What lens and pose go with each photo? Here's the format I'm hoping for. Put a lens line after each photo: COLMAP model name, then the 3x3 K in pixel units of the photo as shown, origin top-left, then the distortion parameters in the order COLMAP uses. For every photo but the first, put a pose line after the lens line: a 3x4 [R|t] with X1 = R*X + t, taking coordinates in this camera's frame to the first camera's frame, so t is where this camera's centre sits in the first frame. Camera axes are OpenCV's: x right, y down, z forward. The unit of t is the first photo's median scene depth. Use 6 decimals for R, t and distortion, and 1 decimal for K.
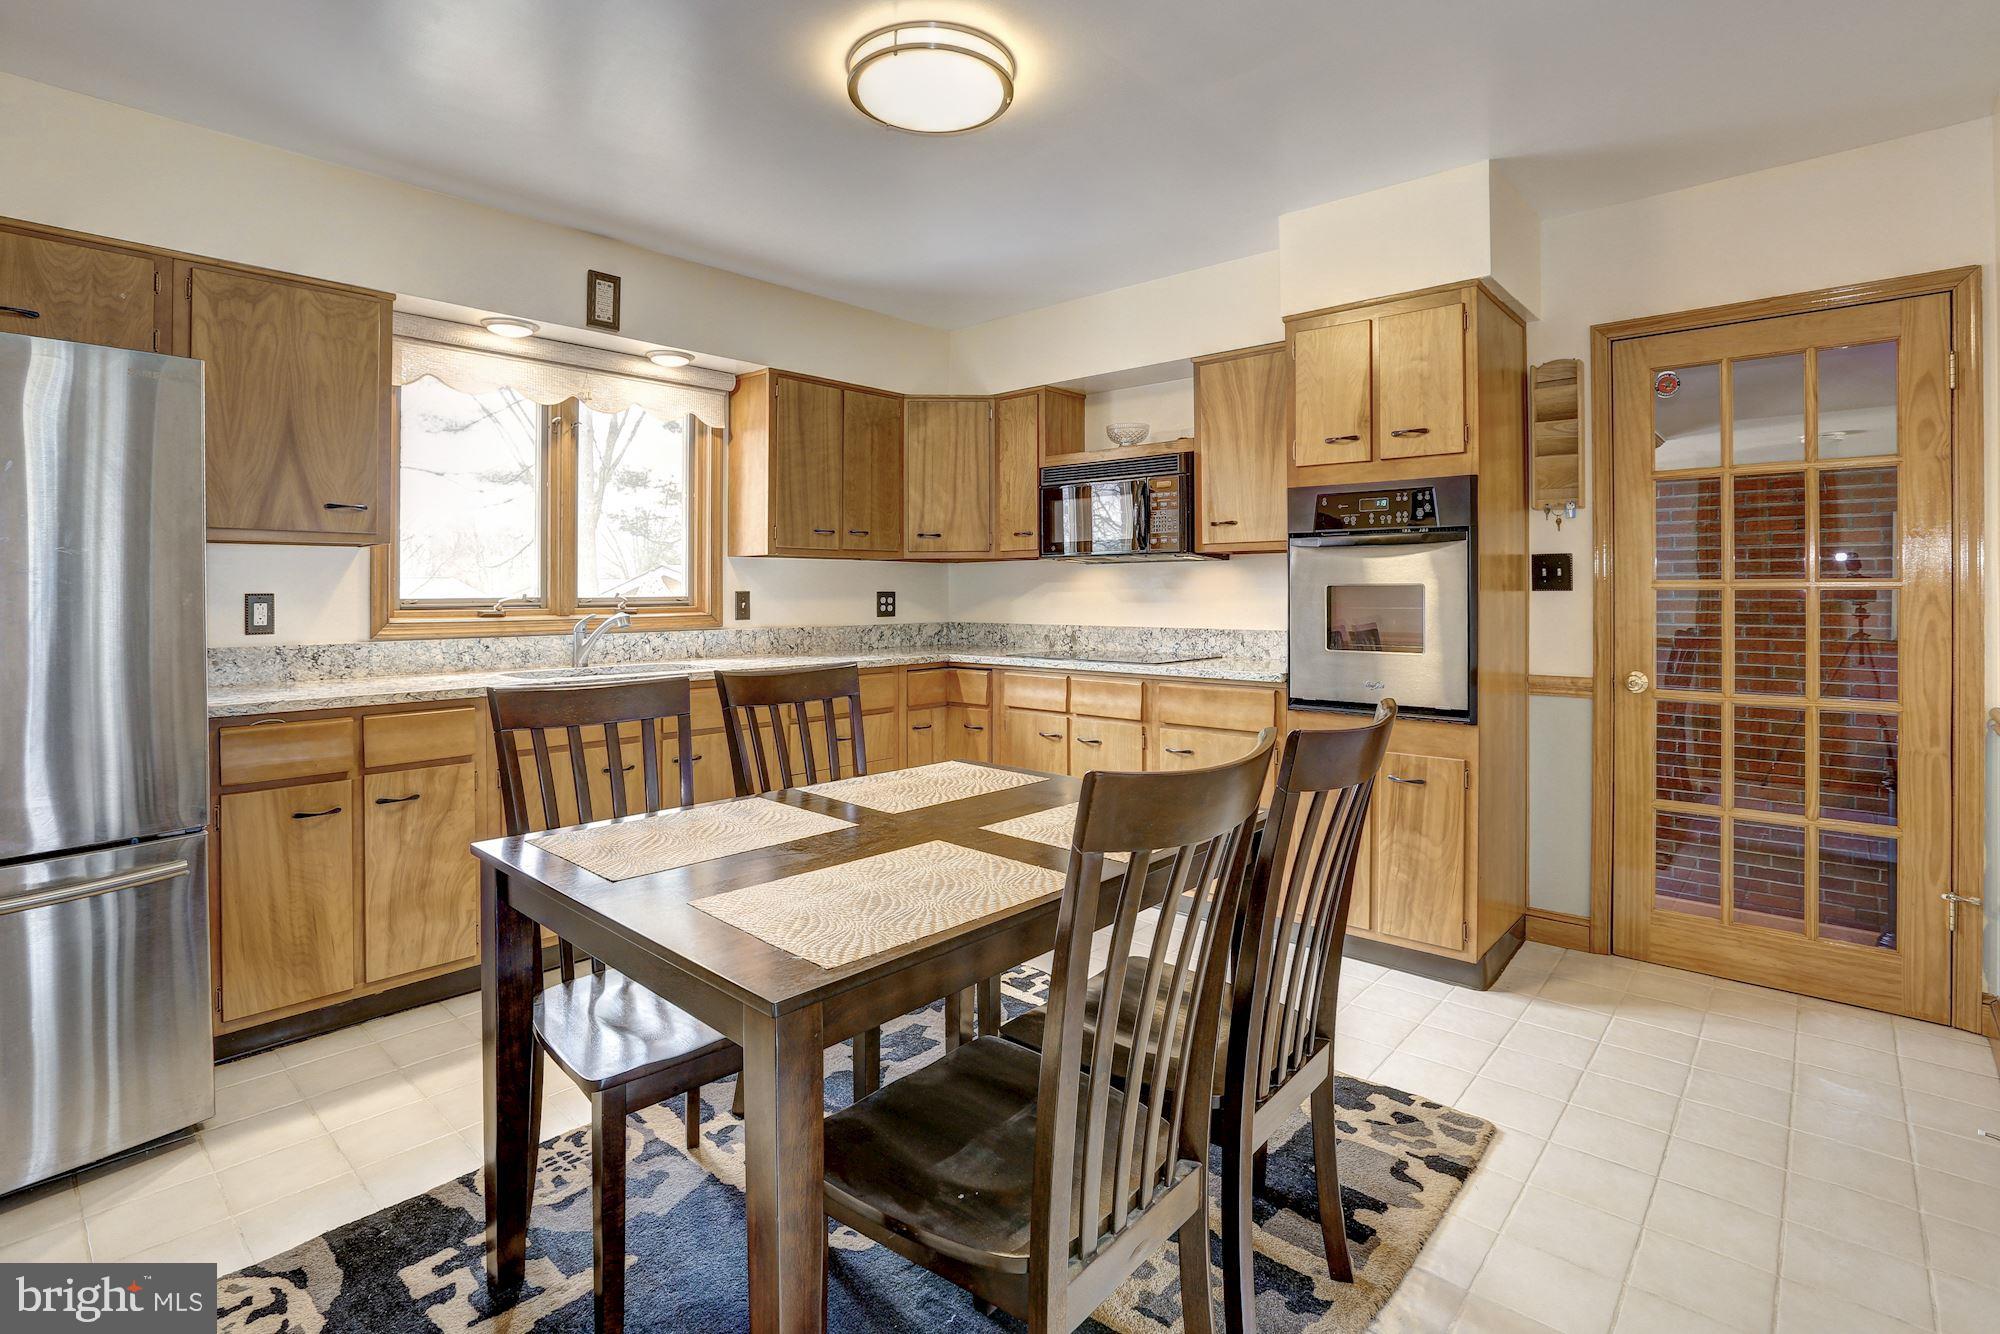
lens RADIAL K [[994.5, 0, 949.0], [0, 994.5, 586.9], [0, 0, 1]] dist [-0.033082, 0.006452]
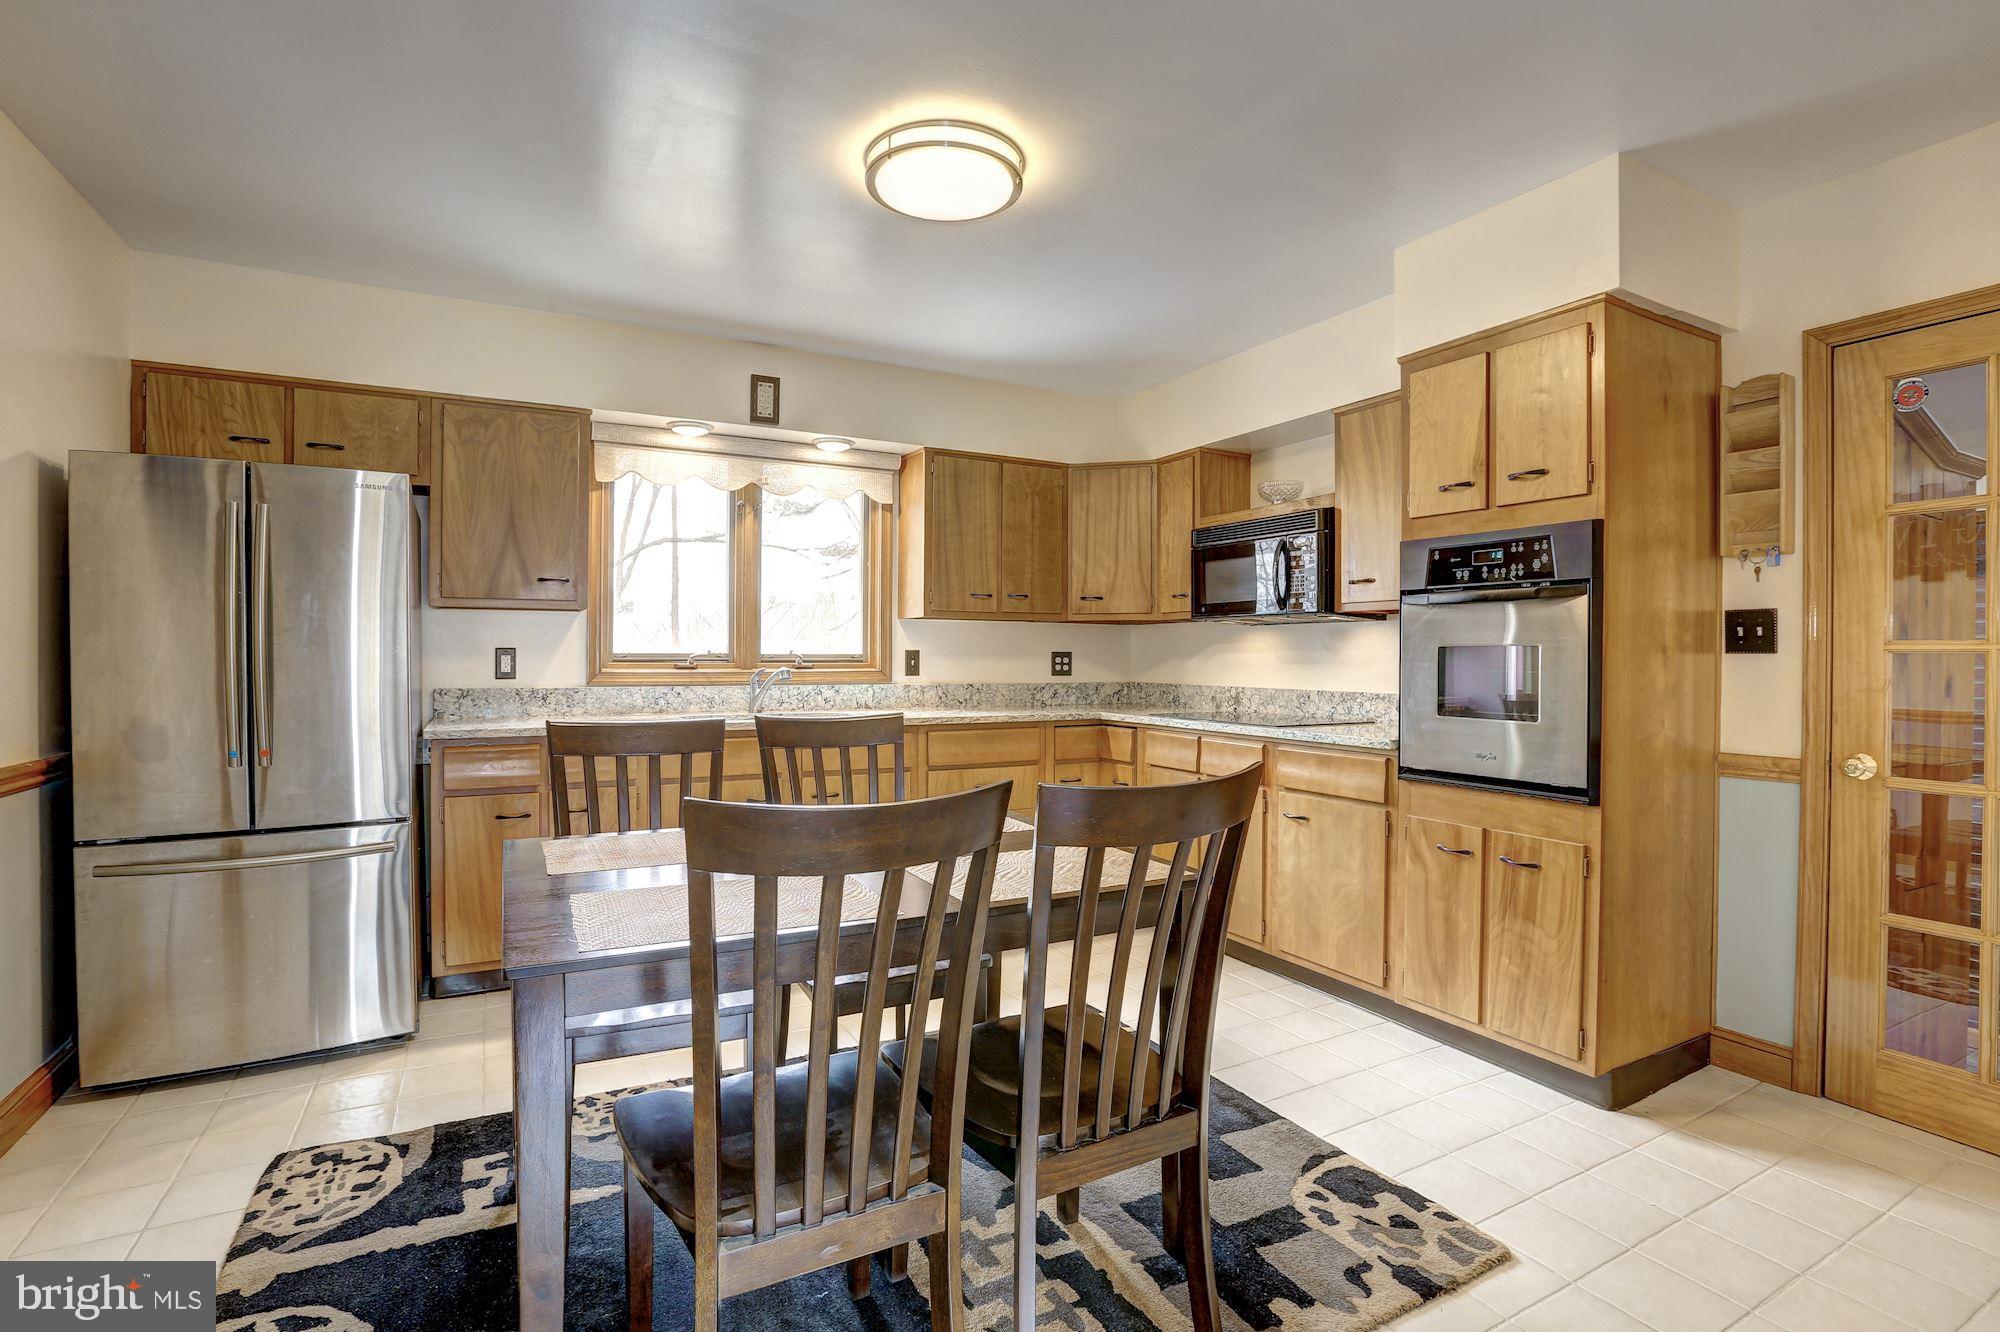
lens RADIAL K [[940.0, 0, 947.2], [0, 940.0, 659.1], [0, 0, 1]] dist [-0.043615, 0.011908]
pose [[0.938801, 0.009209, -0.344337, 0.250905], [-0.006128, 0.999931, 0.010036, 0.005210], [0.344406, -0.007312, 0.938792, 0.033000]]
